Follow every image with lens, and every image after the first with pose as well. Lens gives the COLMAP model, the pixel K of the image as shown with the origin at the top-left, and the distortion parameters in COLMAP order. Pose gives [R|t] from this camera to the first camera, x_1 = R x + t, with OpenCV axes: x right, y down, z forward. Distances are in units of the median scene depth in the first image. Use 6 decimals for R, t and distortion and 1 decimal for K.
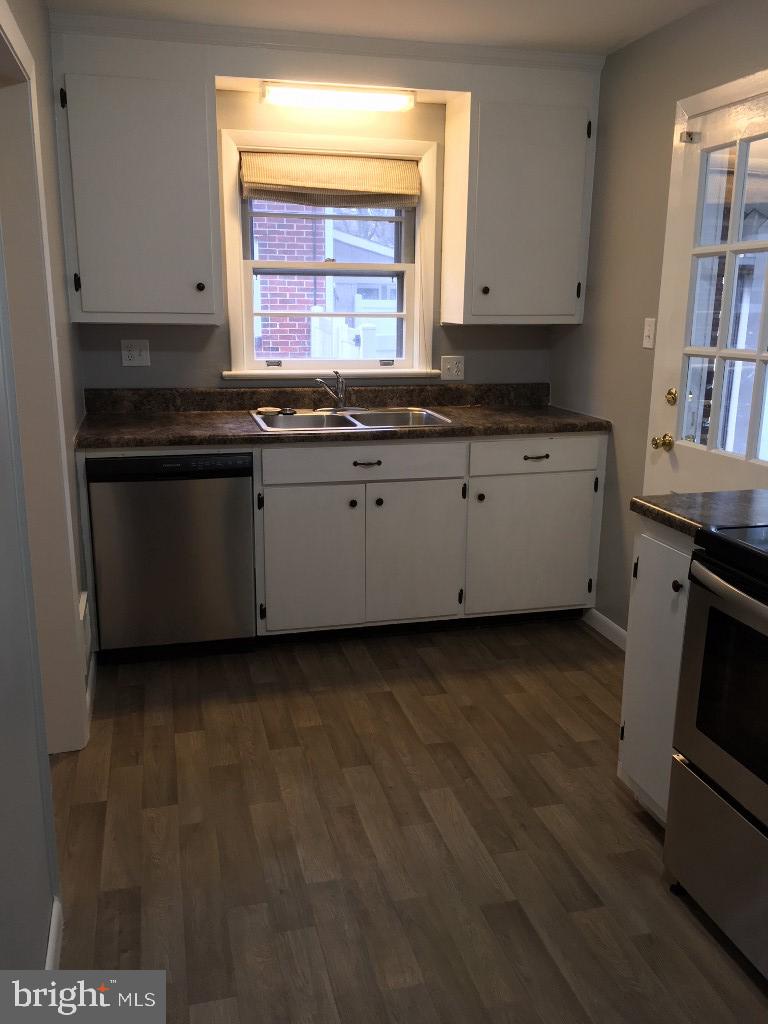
lens RADIAL K [[870.3, 0, 385.2], [0, 870.3, 511.2], [0, 0, 1]] dist [0.051456, -0.015513]
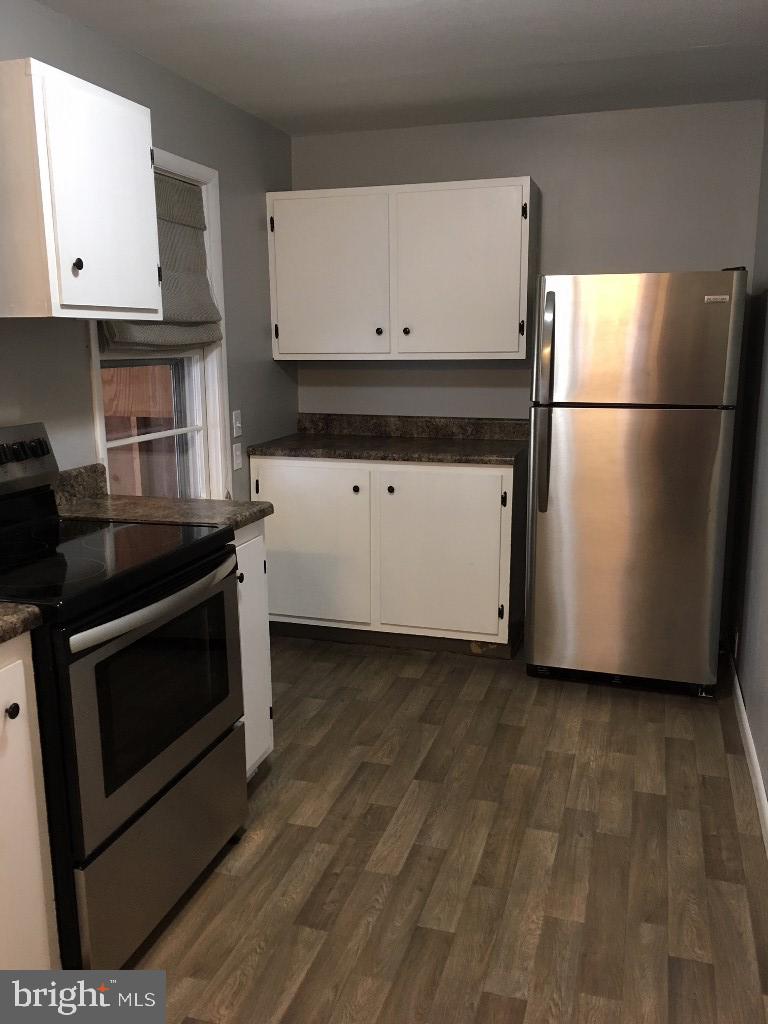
lens RADIAL K [[870.3, 0, 386.0], [0, 870.3, 513.2], [0, 0, 1]] dist [0.051456, -0.015513]
pose [[-0.849636, -0.113103, 0.515098, -0.399015], [0.122590, 0.907618, 0.401499, -0.410371], [-0.512923, 0.404274, -0.757280, 1.626701]]
